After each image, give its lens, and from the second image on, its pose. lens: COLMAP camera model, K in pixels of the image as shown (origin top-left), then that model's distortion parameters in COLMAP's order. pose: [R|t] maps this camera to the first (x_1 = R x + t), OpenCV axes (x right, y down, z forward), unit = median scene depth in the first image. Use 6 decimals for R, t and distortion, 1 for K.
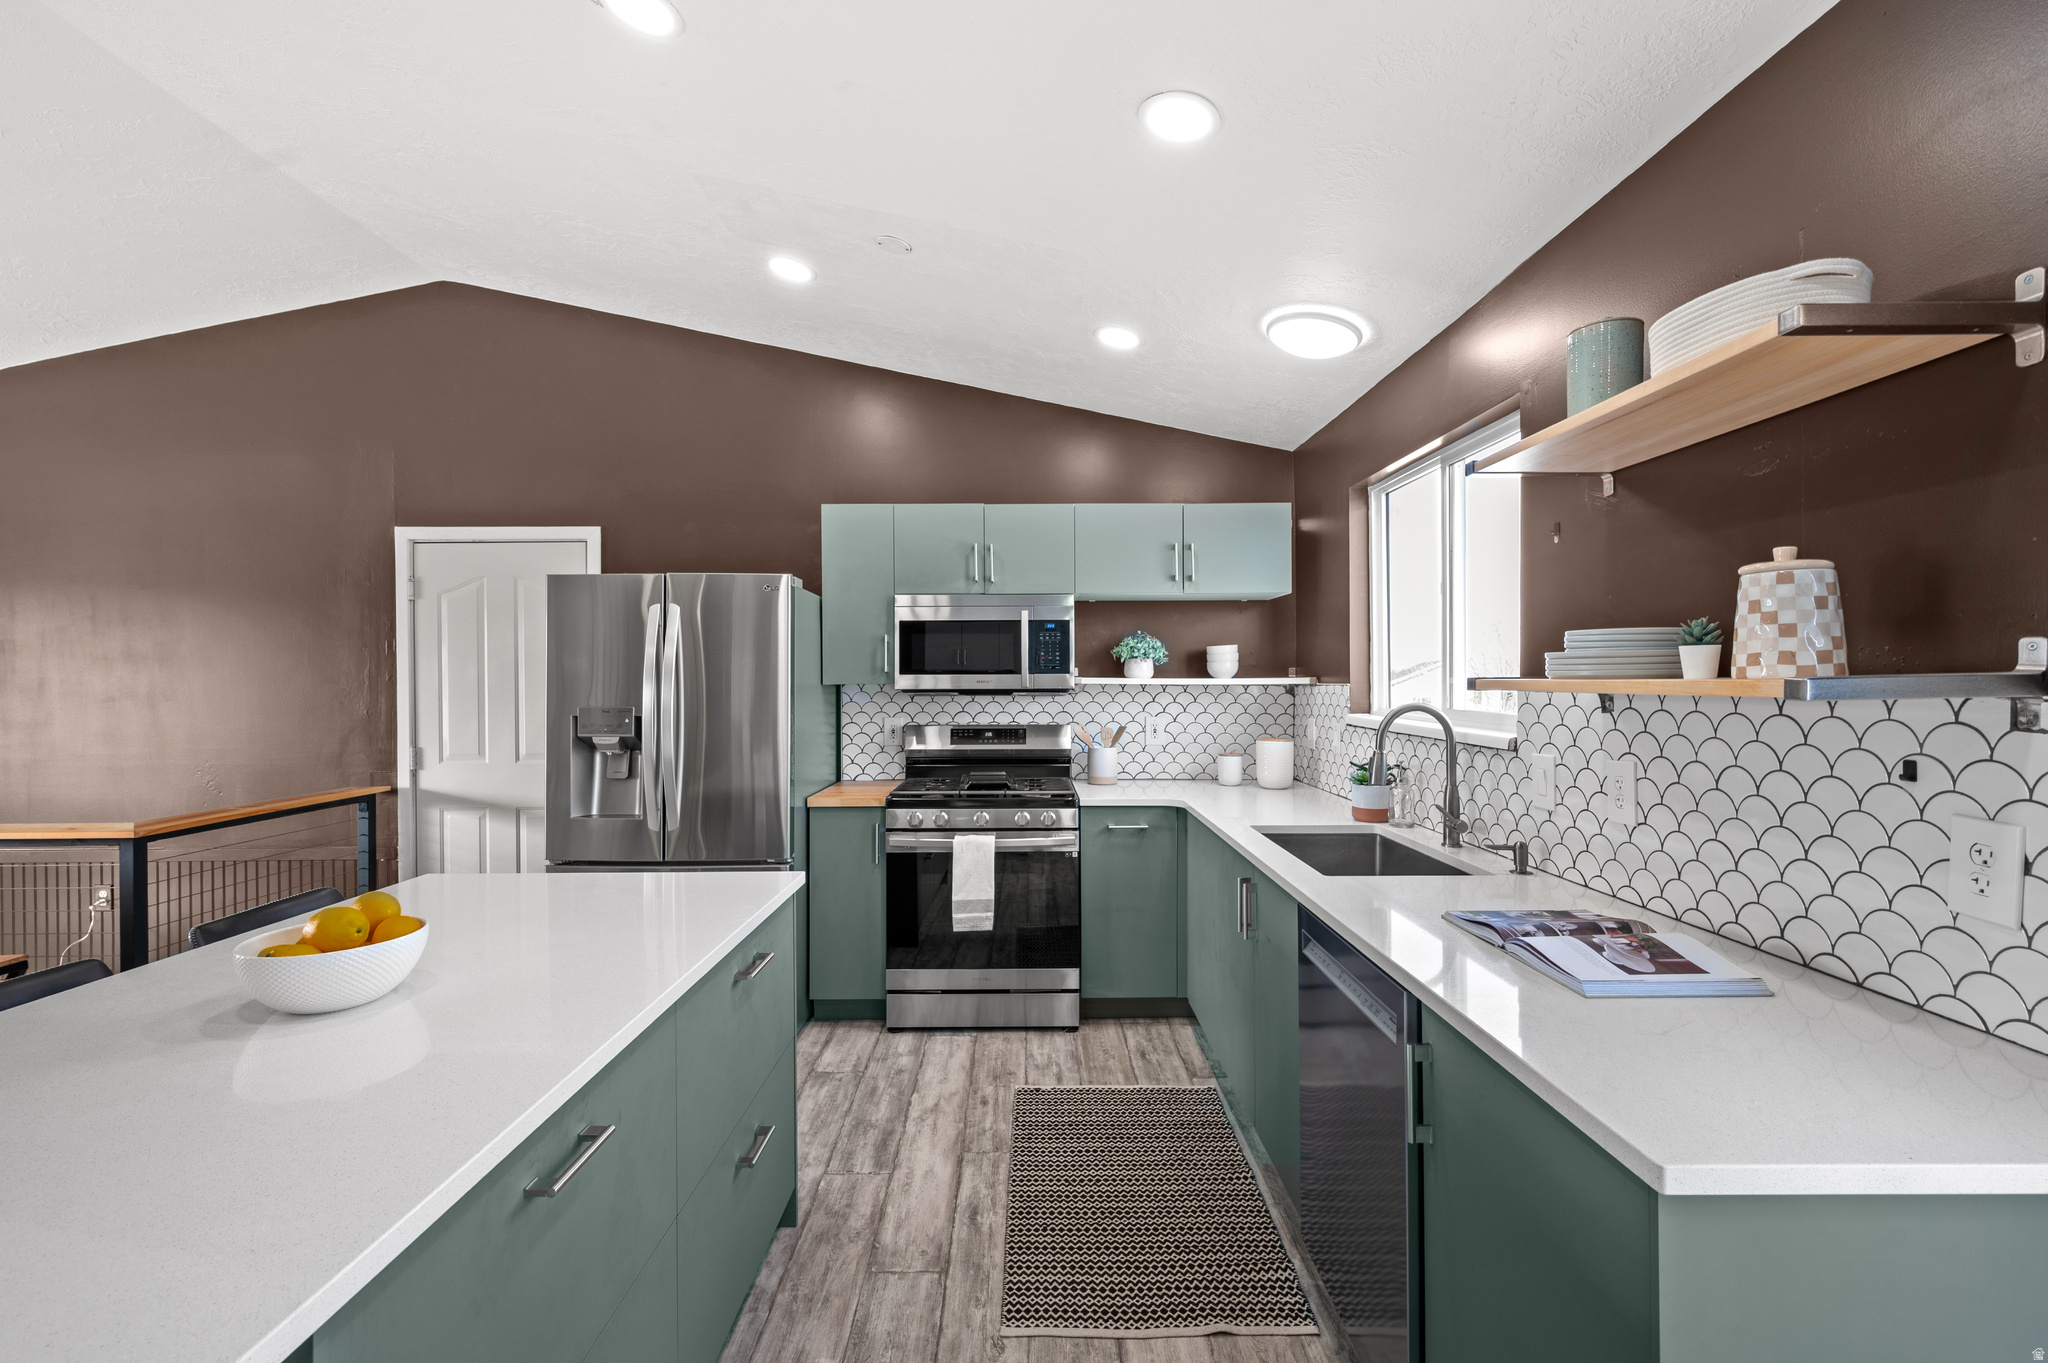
lens RADIAL K [[895.5, 0, 1030.9], [0, 895.5, 682.9], [0, 0, 1]] dist [0.000511, 0.000603]
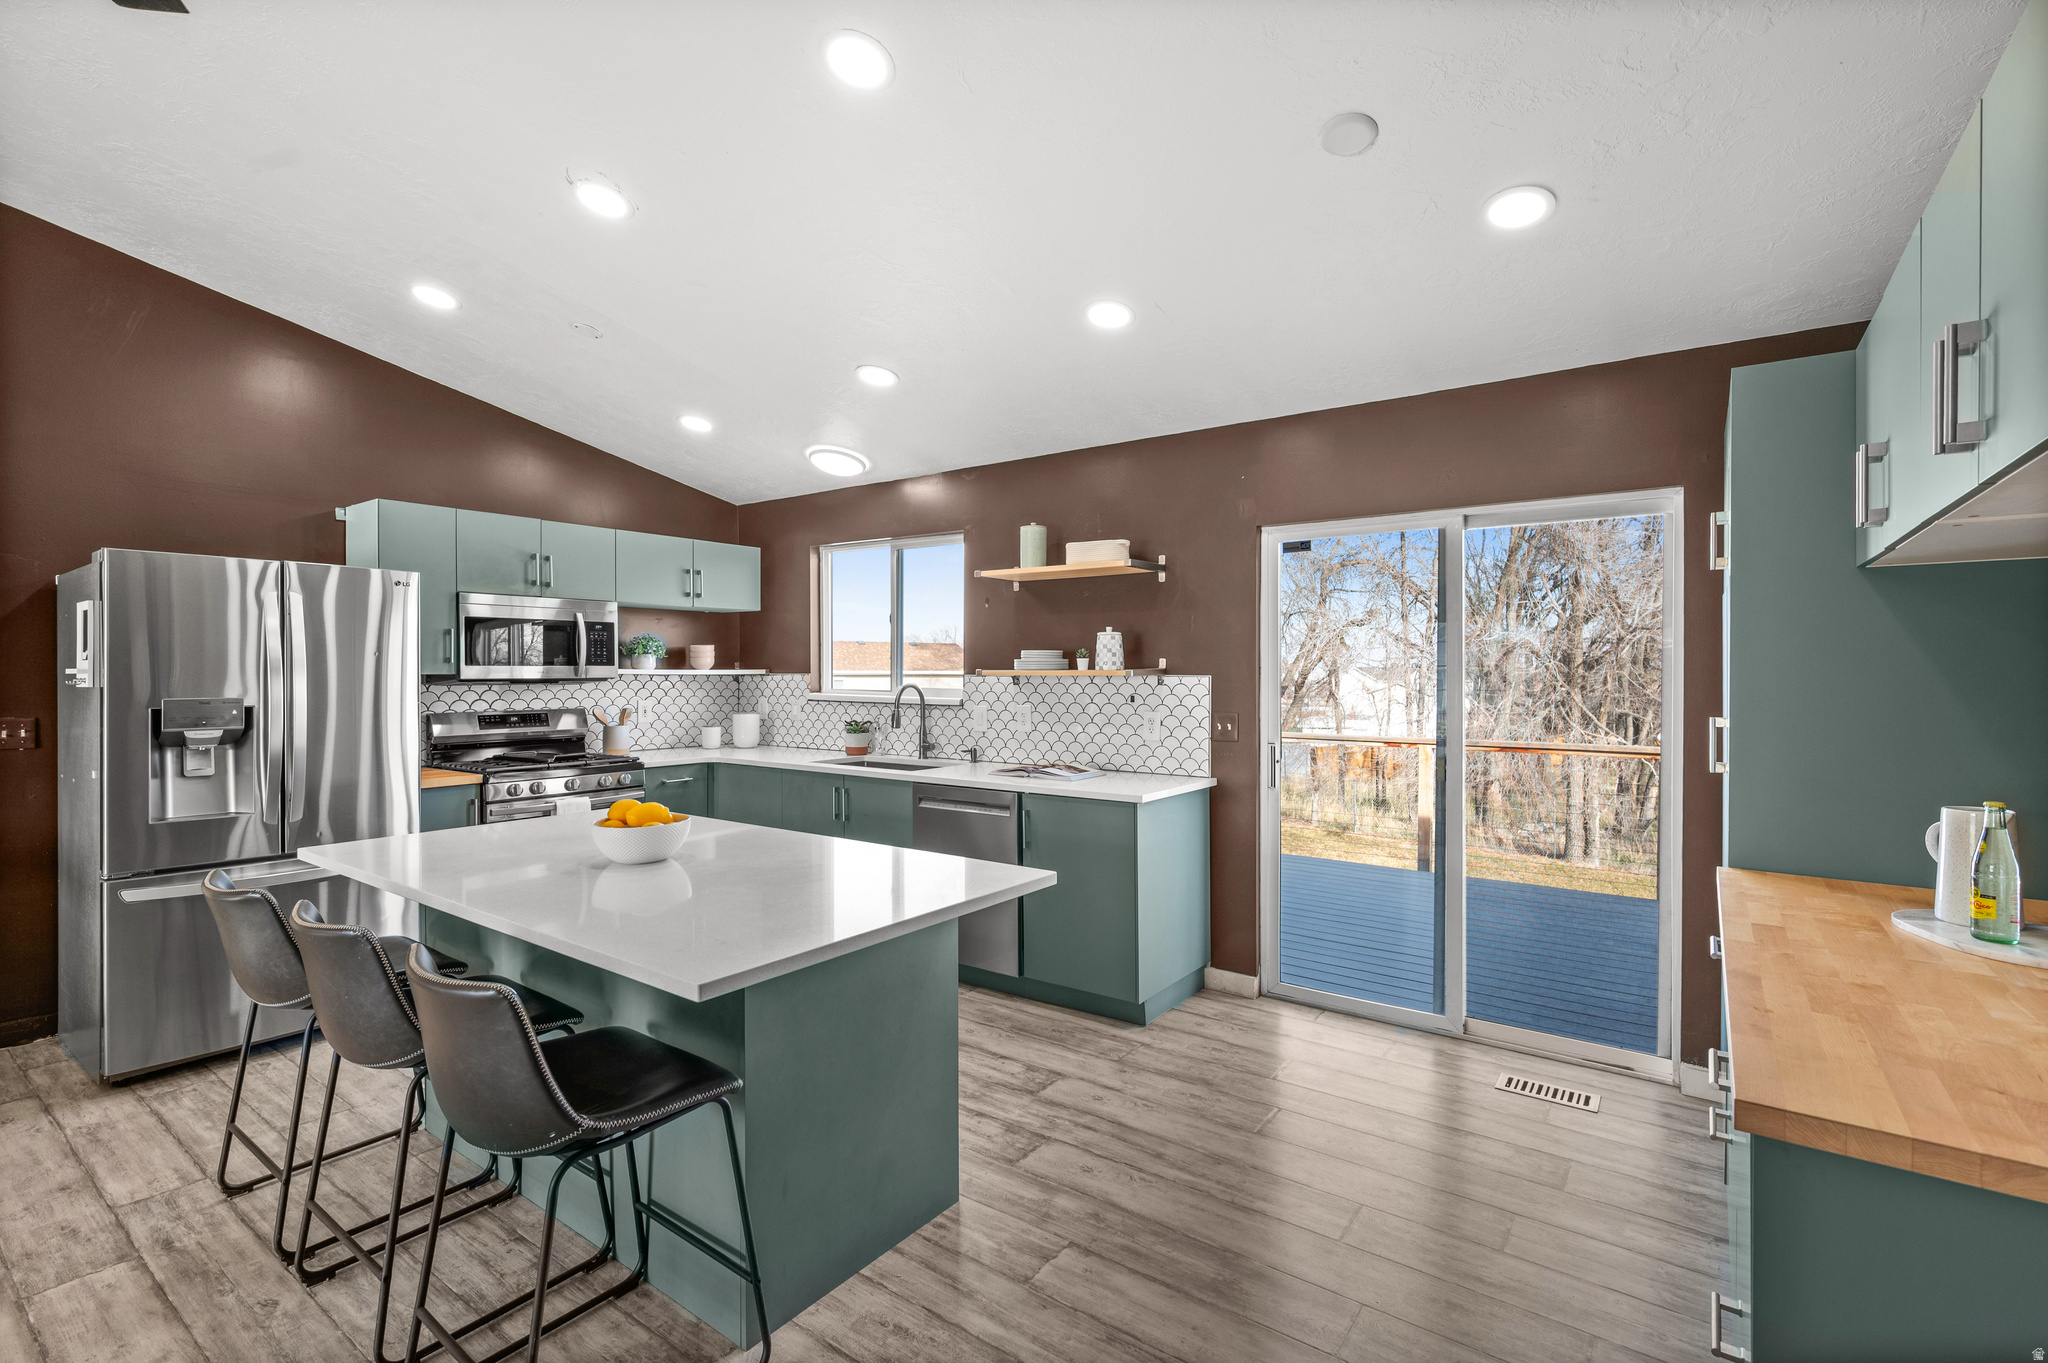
lens RADIAL K [[919.8, 0, 1032.7], [0, 919.8, 675.2], [0, 0, 1]] dist [-0.000795, 0.000423]
pose [[0.590693, -0.001441, 0.806895, -0.746905], [0.001892, 0.999998, 0.000401, 0.004181], [-0.806894, 0.001290, 0.590695, -0.261074]]
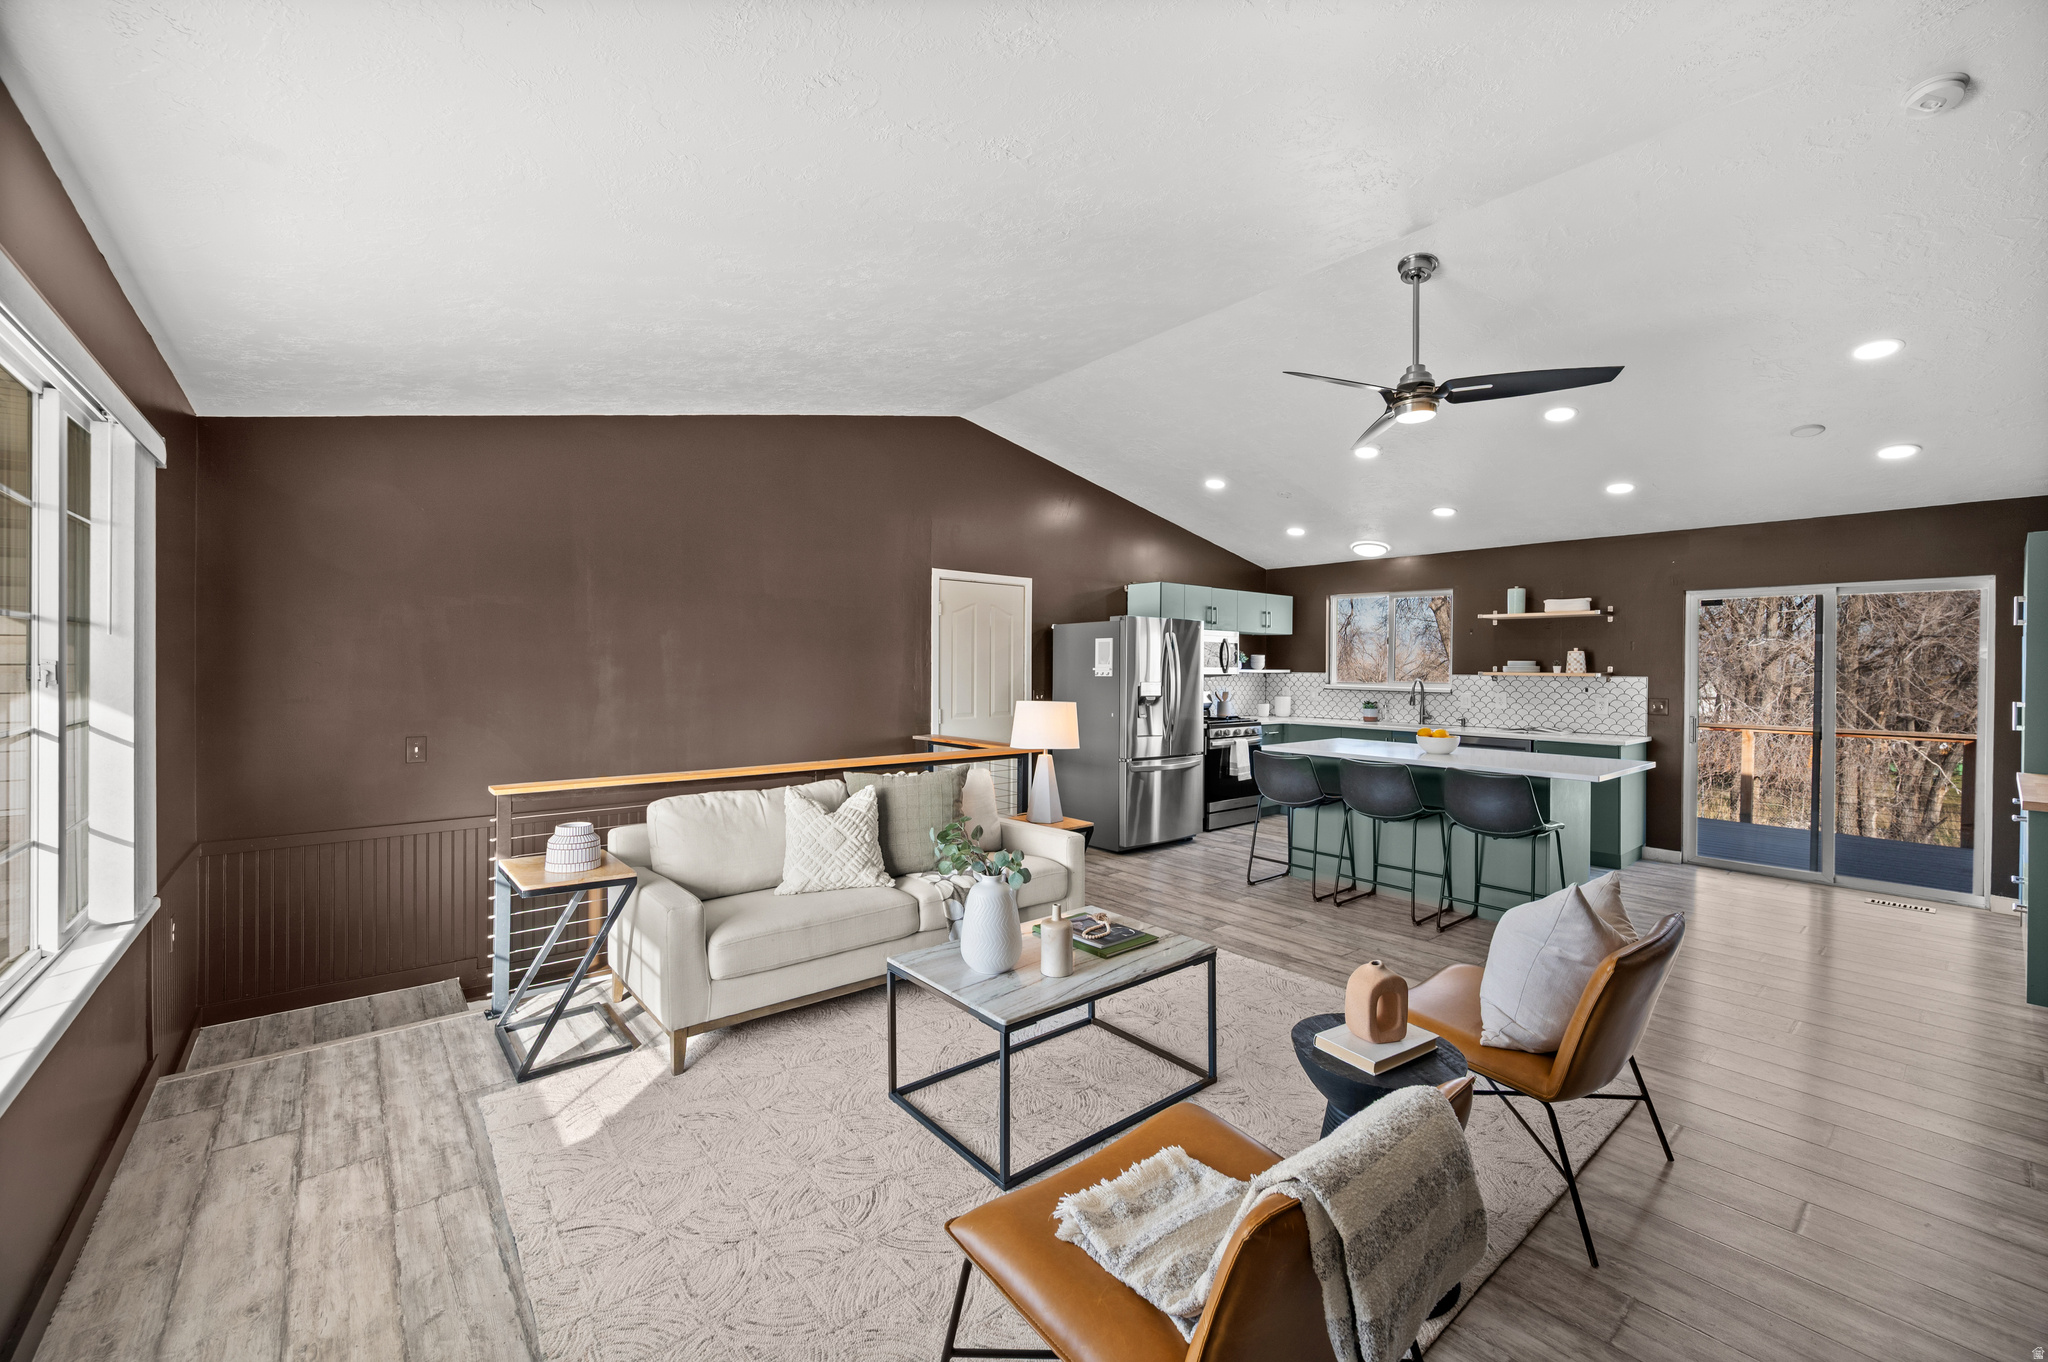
lens RADIAL K [[815.5, 0, 1023.9], [0, 815.5, 670.5], [0, 0, 1]] dist [-0.002429, -0.000505]
pose [[0.769004, 0.006418, 0.639212, -1.917806], [-0.007852, 0.999969, -0.000594, 0.003178], [-0.639196, -0.004563, 0.769030, -0.249952]]
